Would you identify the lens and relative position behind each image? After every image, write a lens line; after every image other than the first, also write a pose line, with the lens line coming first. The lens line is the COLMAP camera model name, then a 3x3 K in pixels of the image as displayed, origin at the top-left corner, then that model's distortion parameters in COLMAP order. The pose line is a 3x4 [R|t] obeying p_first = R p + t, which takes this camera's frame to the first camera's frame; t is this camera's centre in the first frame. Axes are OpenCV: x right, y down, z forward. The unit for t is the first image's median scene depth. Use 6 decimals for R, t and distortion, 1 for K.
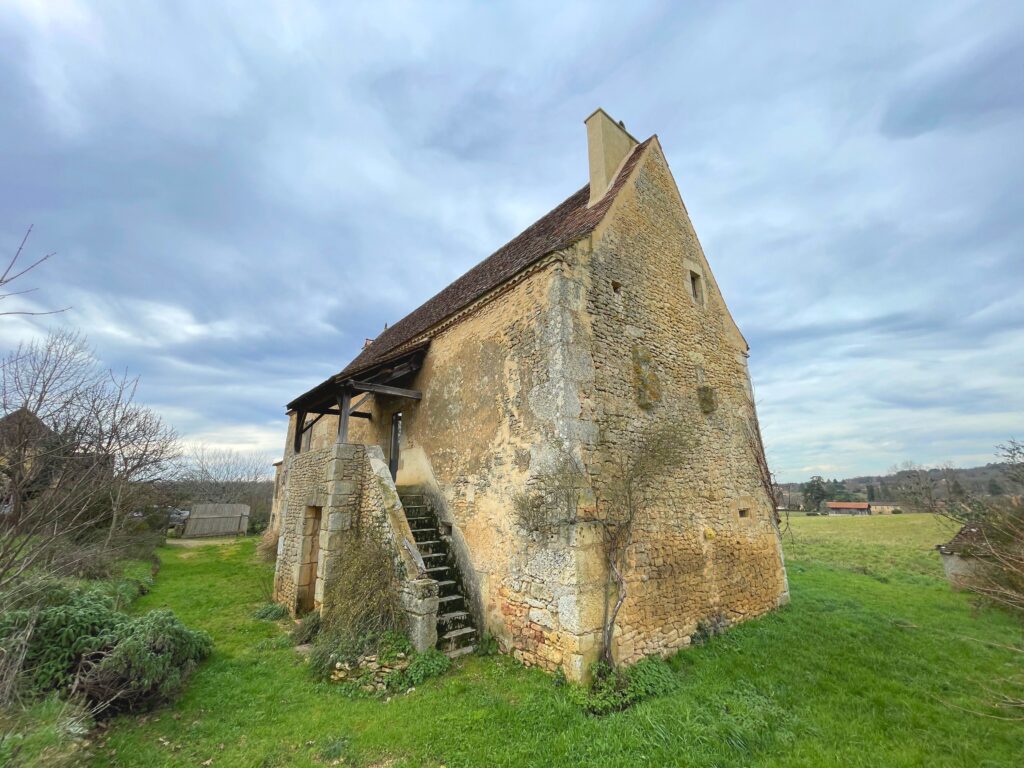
lens RADIAL K [[411.0, 0, 509.8], [0, 411.0, 385.1], [0, 0, 1]] dist [-0.003299, 0.000118]
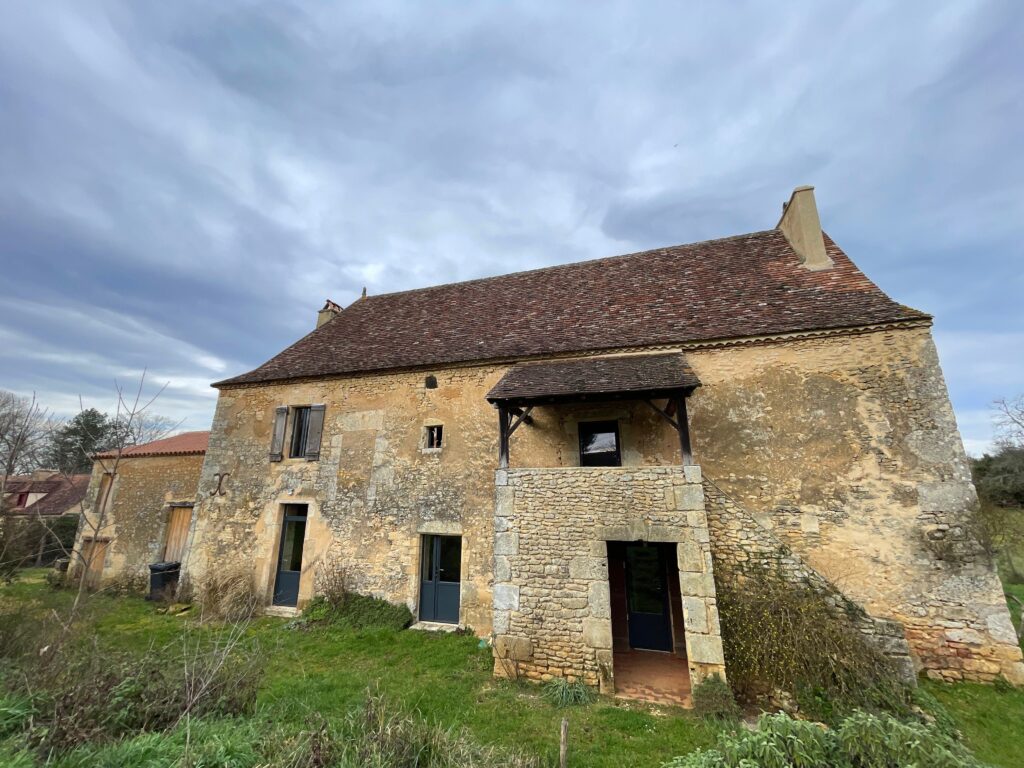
lens RADIAL K [[411.0, 0, 504.6], [0, 411.0, 386.0], [0, 0, 1]] dist [-0.003299, 0.000118]
pose [[0.847885, 0.142817, 0.510582, -1.419491], [-0.143630, 0.988898, -0.038094, 0.081669], [-0.510354, -0.041036, 0.858985, 0.580748]]
